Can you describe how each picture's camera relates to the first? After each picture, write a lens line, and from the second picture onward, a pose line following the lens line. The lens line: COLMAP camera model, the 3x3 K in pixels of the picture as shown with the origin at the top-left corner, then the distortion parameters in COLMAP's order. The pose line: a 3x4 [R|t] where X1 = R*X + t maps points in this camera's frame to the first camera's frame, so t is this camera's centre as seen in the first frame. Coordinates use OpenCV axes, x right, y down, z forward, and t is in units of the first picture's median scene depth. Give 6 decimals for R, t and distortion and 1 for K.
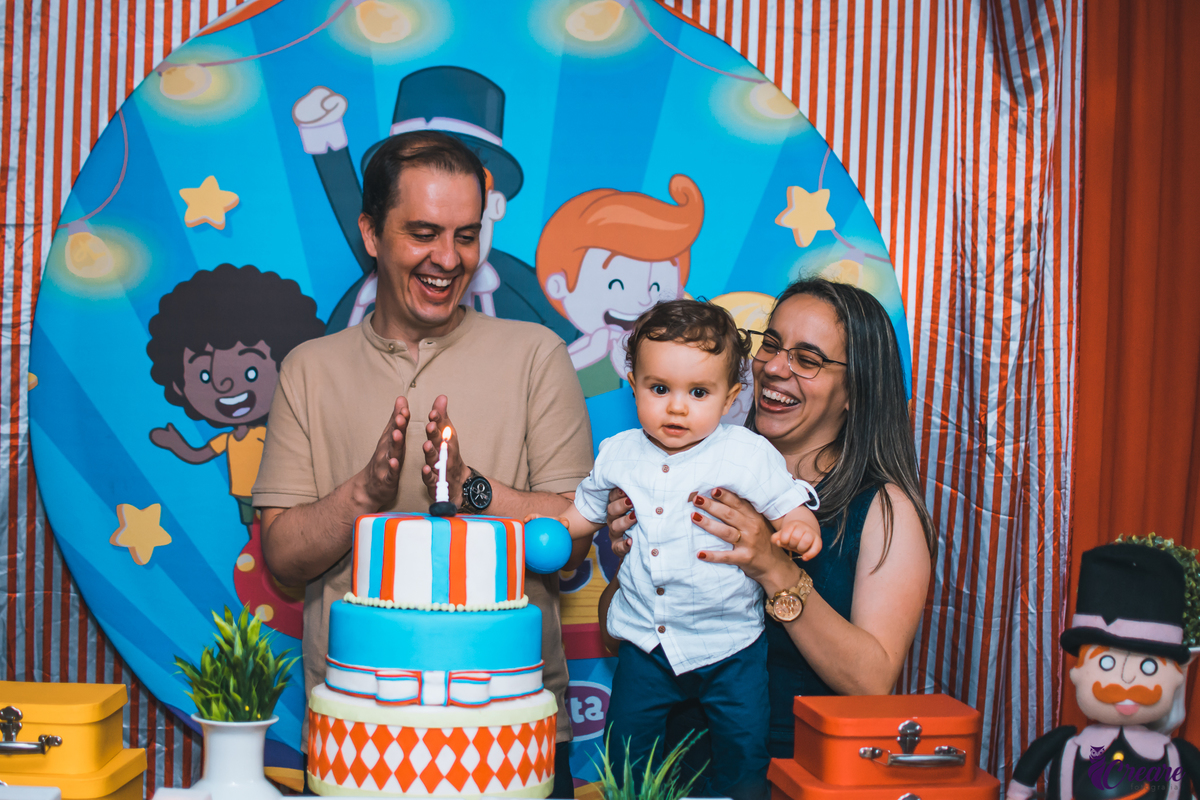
lens RADIAL K [[1815.0, 0, 600.0], [0, 1815.0, 400.0], [0, 0, 1]] dist [-0.182798, 0.108175]
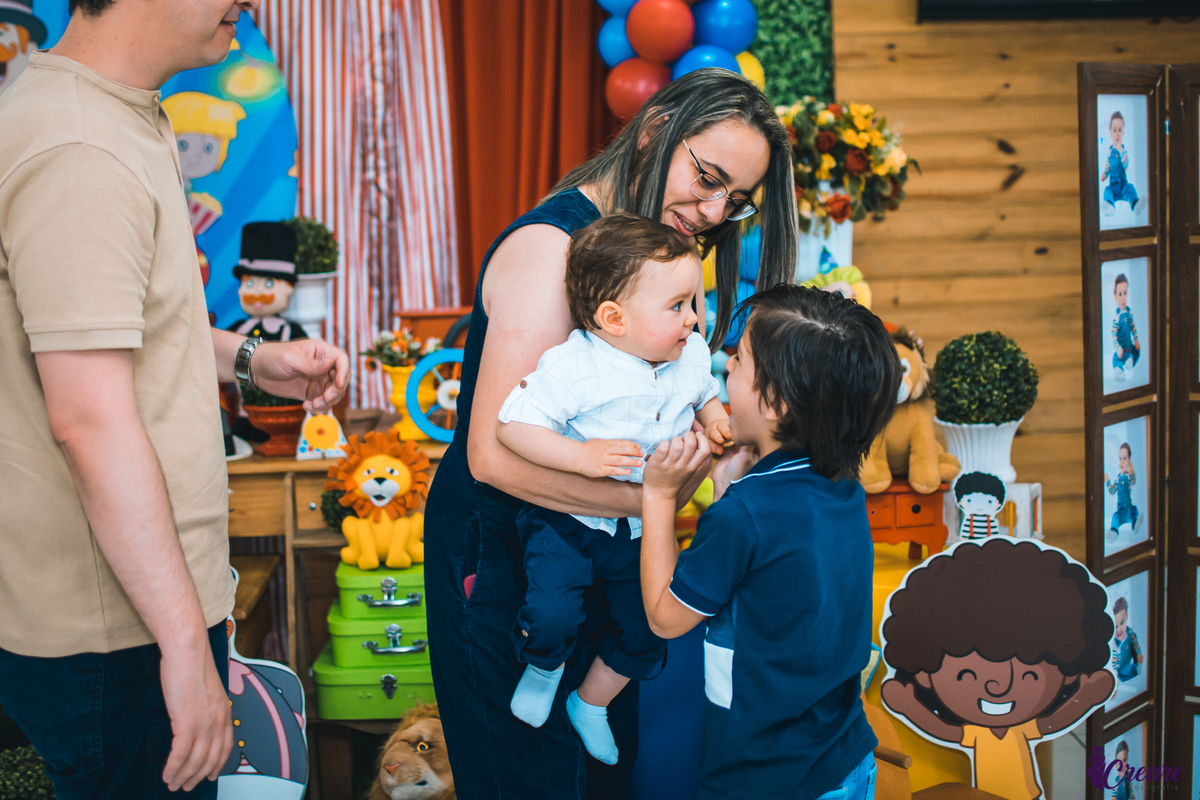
lens RADIAL K [[1815.0, 0, 600.0], [0, 1815.0, 400.0], [0, 0, 1]] dist [-0.182798, 0.108175]
pose [[0.998202, -0.058176, -0.014423, 0.460229], [0.059527, 0.990353, 0.125133, 0.035370], [0.007004, -0.125766, 0.992035, -0.626273]]
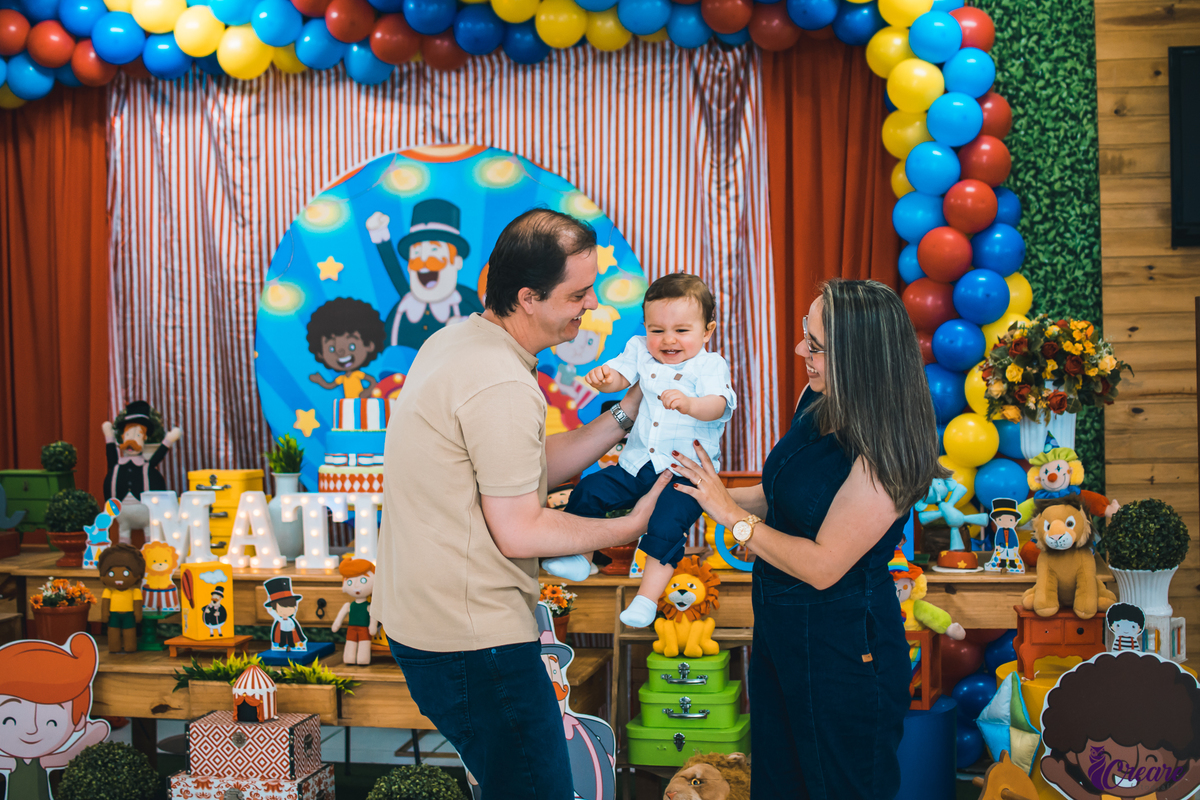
lens RADIAL K [[1806.0, 0, 600.0], [0, 1806.0, 400.0], [0, 0, 1]] dist [-0.182972, 0.054309]
pose [[0.969111, -0.034779, -0.244161, 0.614673], [0.039283, 0.999136, 0.013600, 0.031002], [0.243477, -0.022771, 0.969639, -1.011646]]
